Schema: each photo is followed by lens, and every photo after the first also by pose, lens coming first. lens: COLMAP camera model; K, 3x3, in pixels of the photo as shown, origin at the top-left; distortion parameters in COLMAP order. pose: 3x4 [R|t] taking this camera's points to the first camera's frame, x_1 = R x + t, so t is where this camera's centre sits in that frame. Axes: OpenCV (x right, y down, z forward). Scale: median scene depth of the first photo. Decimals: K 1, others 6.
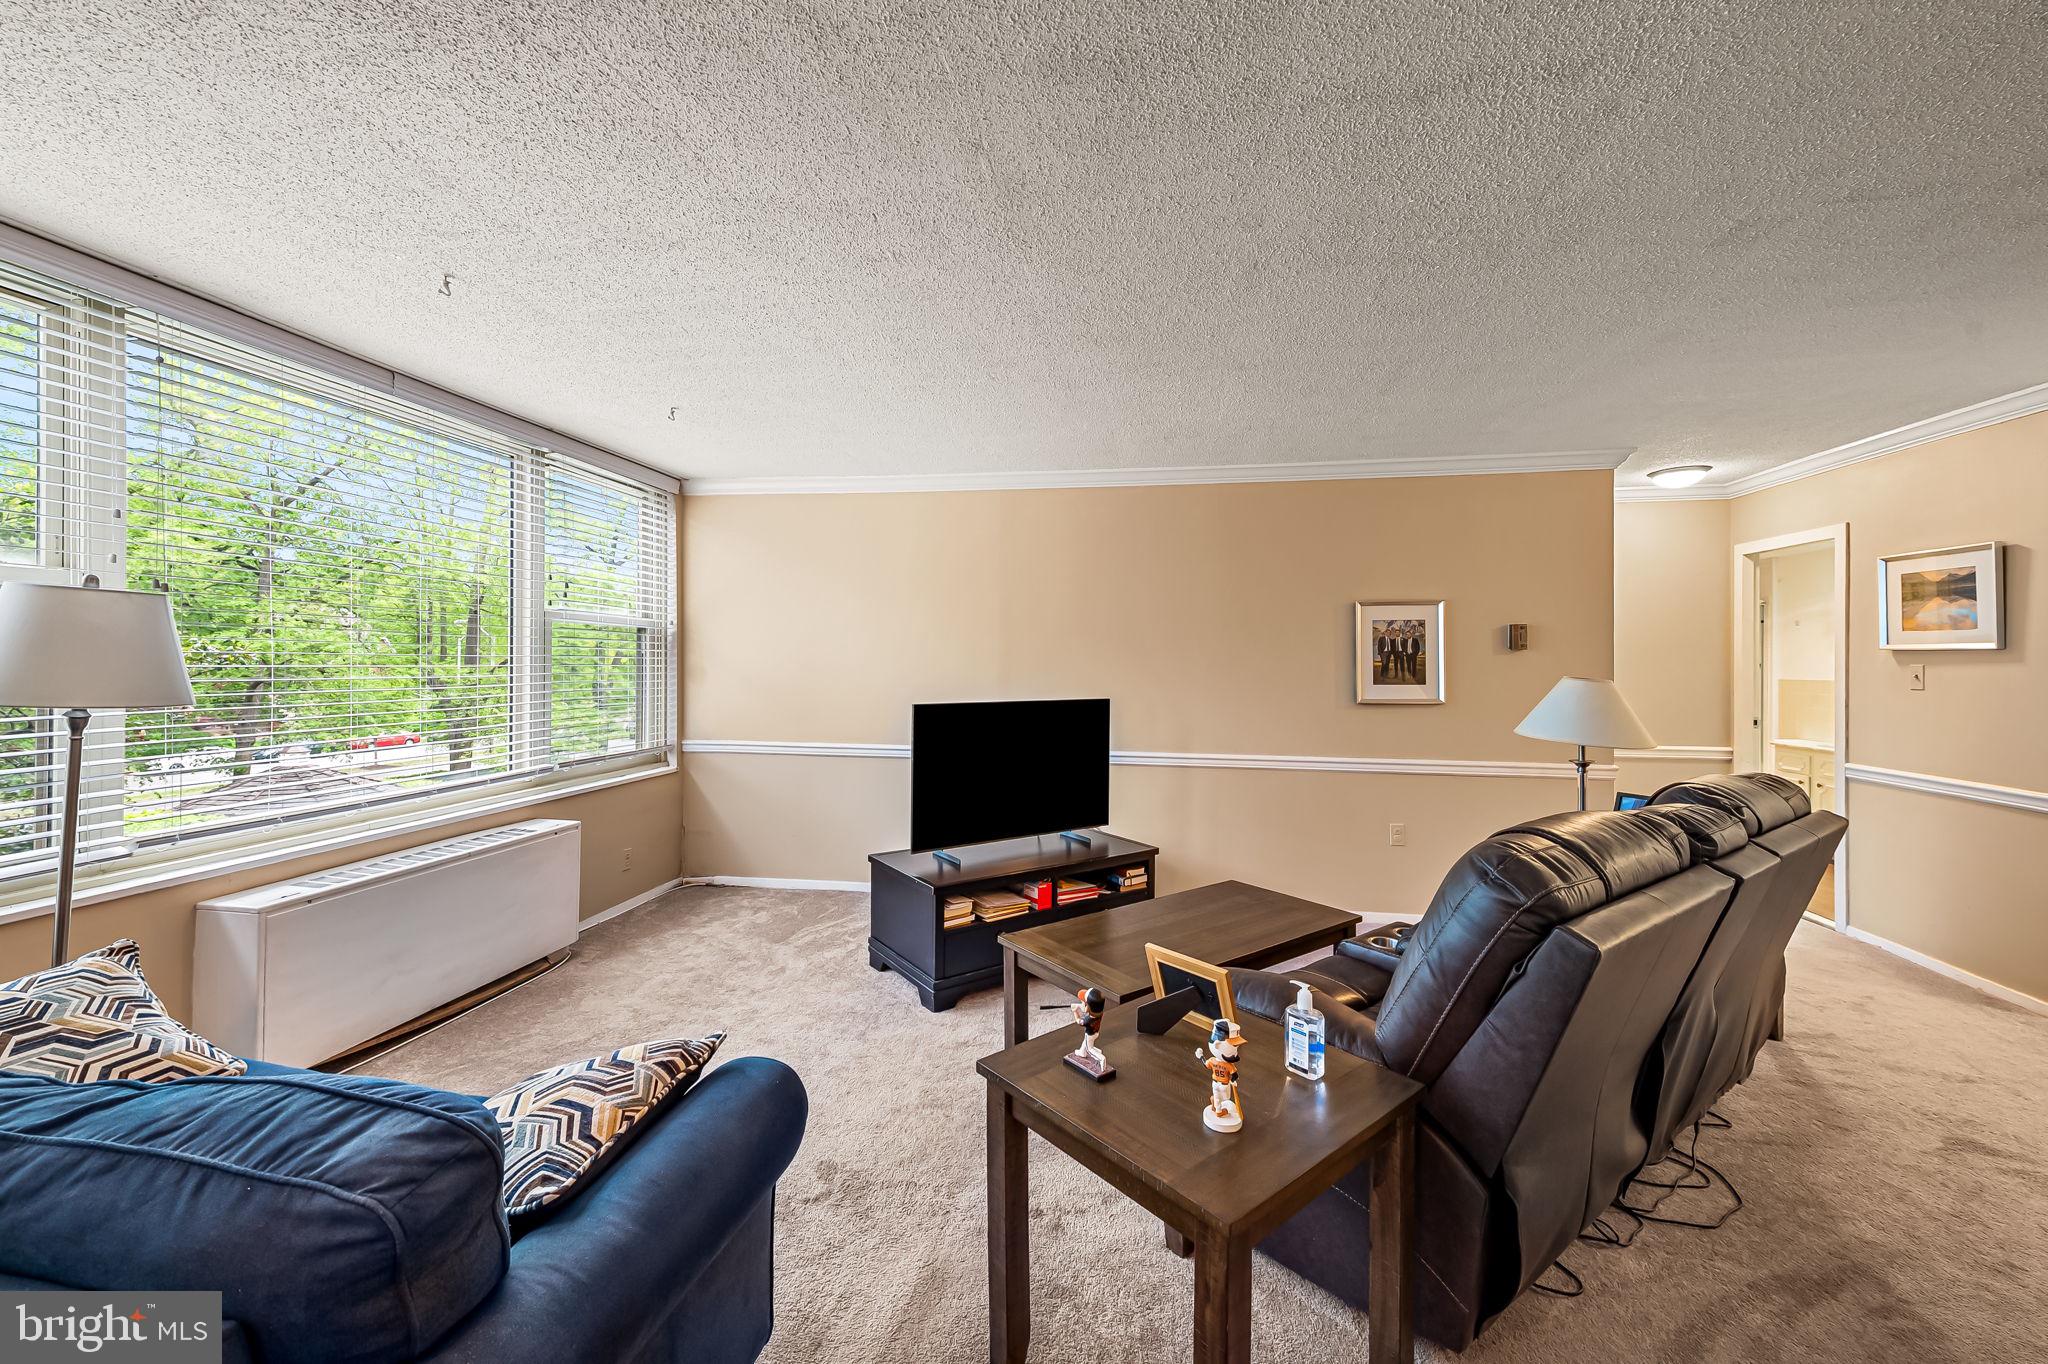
lens RADIAL K [[819.9, 0, 1028.6], [0, 819.9, 678.0], [0, 0, 1]] dist [0.007755, -0.000272]
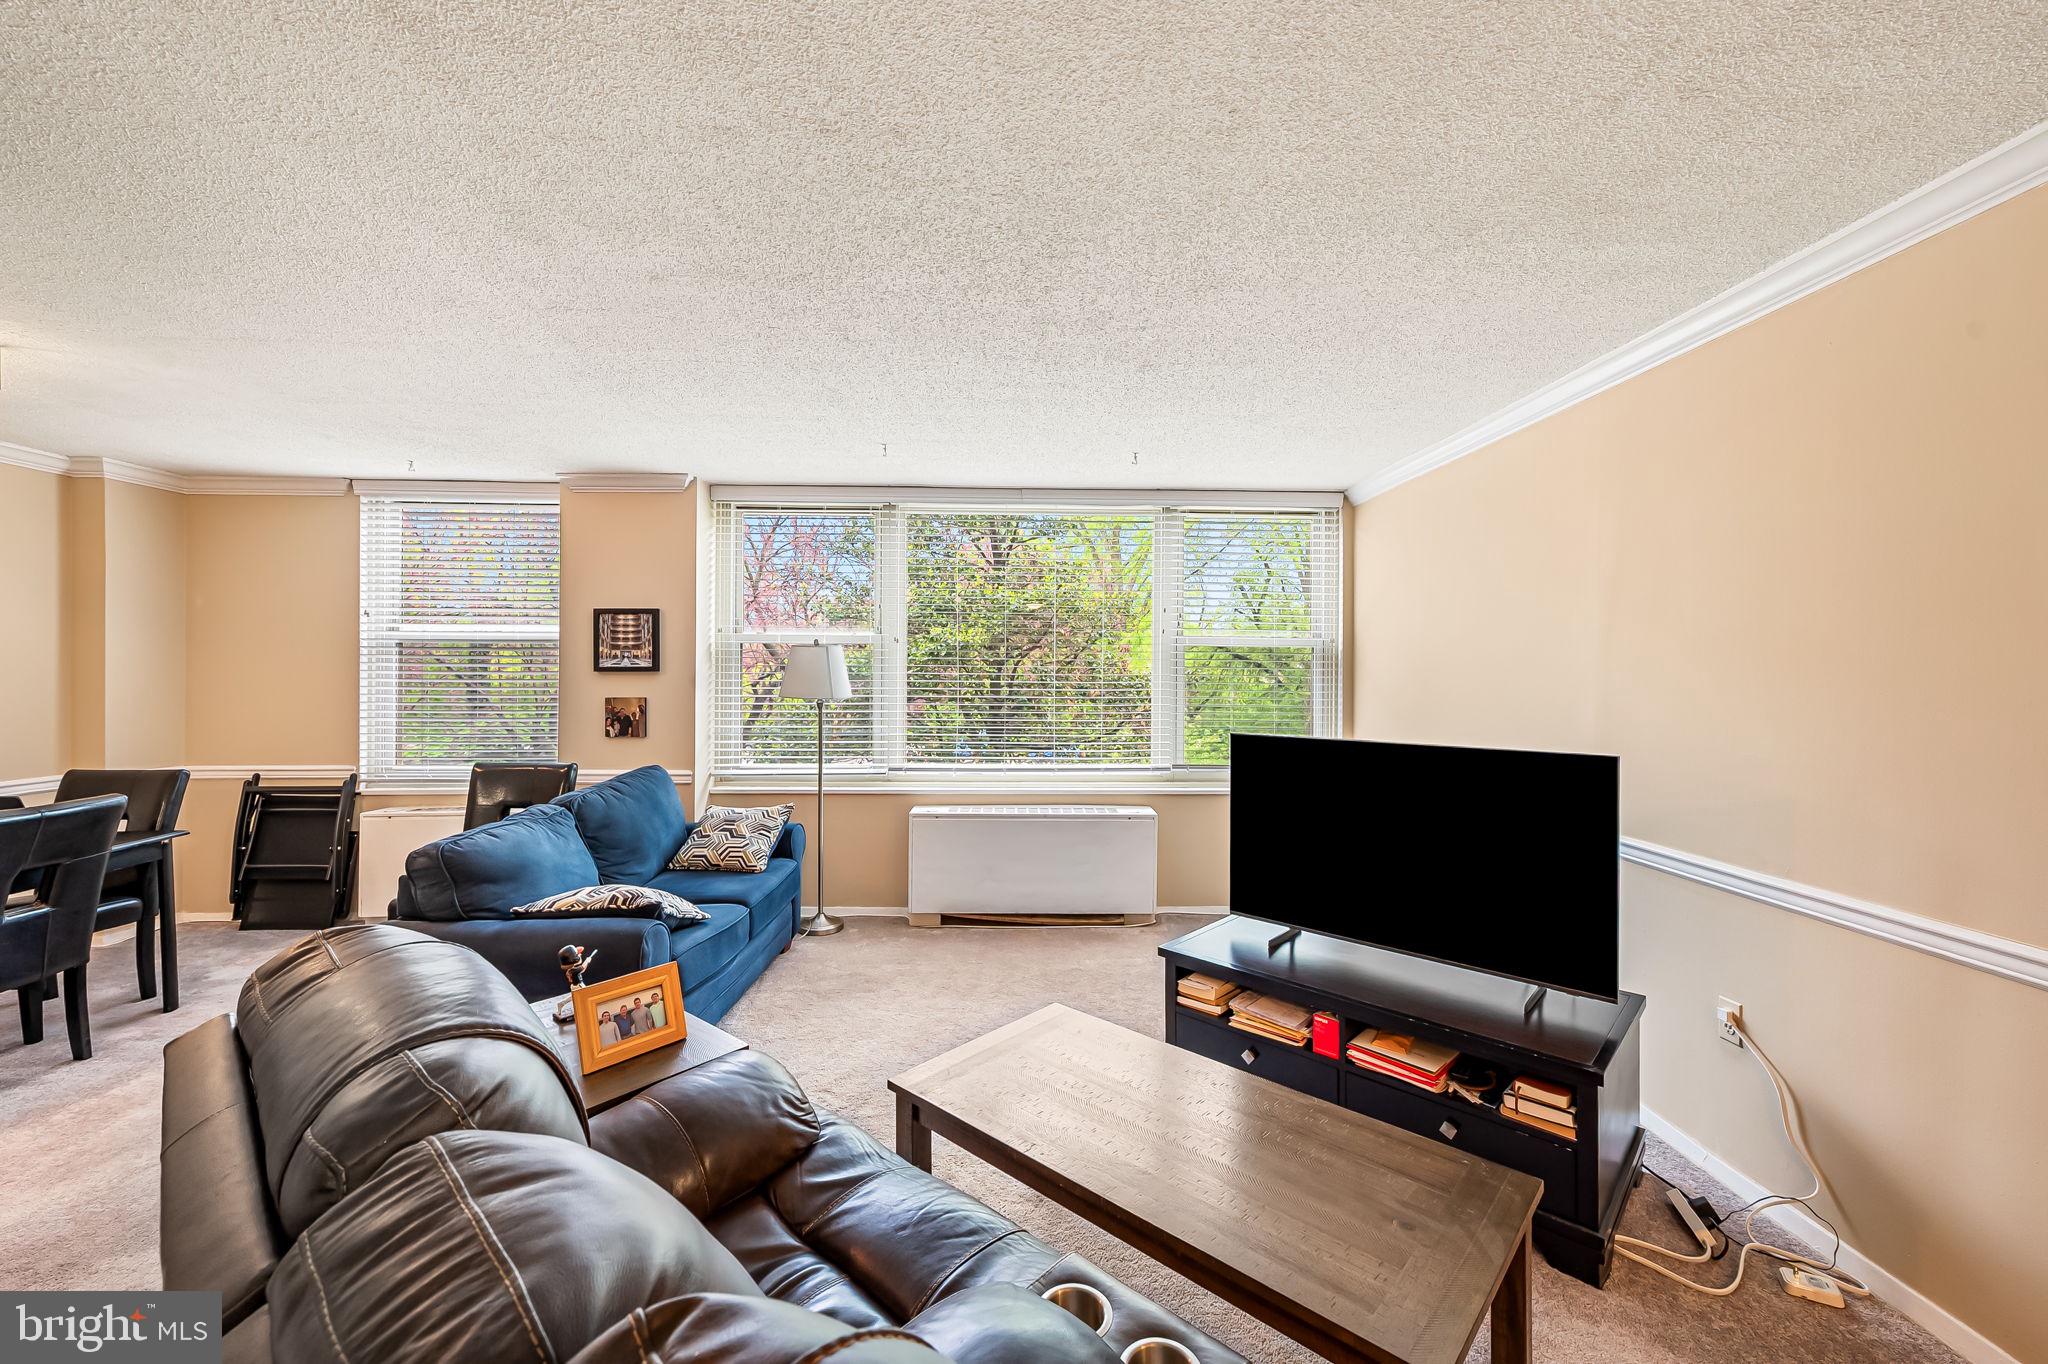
lens RADIAL K [[812.2, 0, 1030.7], [0, 812.2, 673.8], [0, 0, 1]] dist [0.003797, -0.000028]
pose [[0.192379, -0.003745, -0.981314, 0.574490], [-0.026659, 0.999604, -0.009041, -0.013407], [0.980959, 0.027900, 0.192203, 0.586457]]
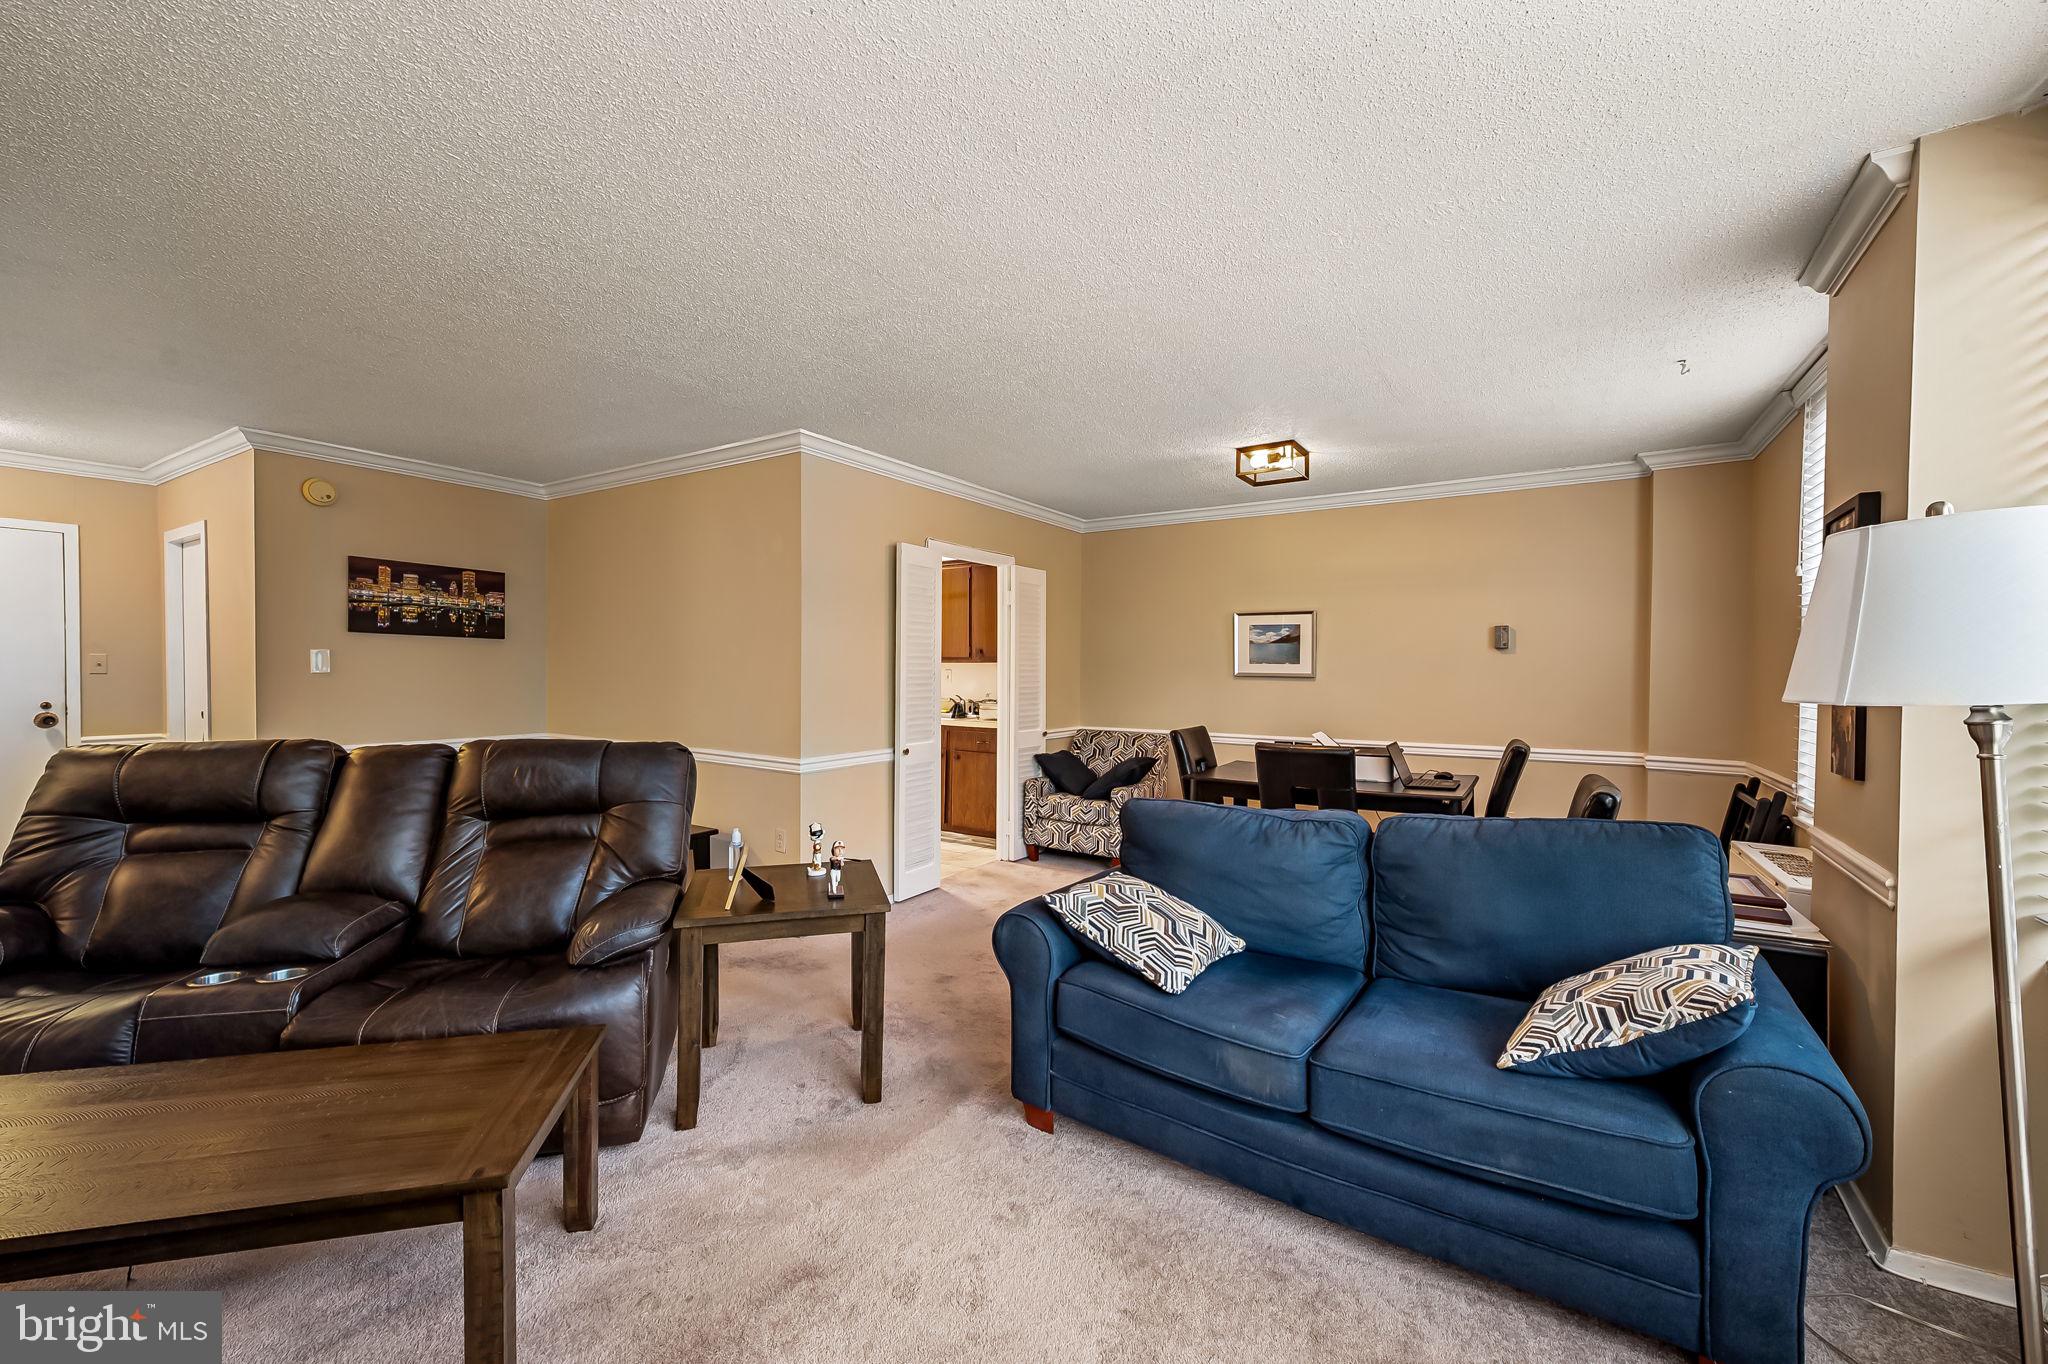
lens RADIAL K [[819.9, 0, 1028.6], [0, 819.9, 678.0], [0, 0, 1]] dist [0.007755, -0.000272]
pose [[-0.918755, -0.013288, 0.394605, -0.370985], [0.001462, 0.999312, 0.037056, -0.009076], [-0.394826, 0.034622, -0.918103, 0.973248]]
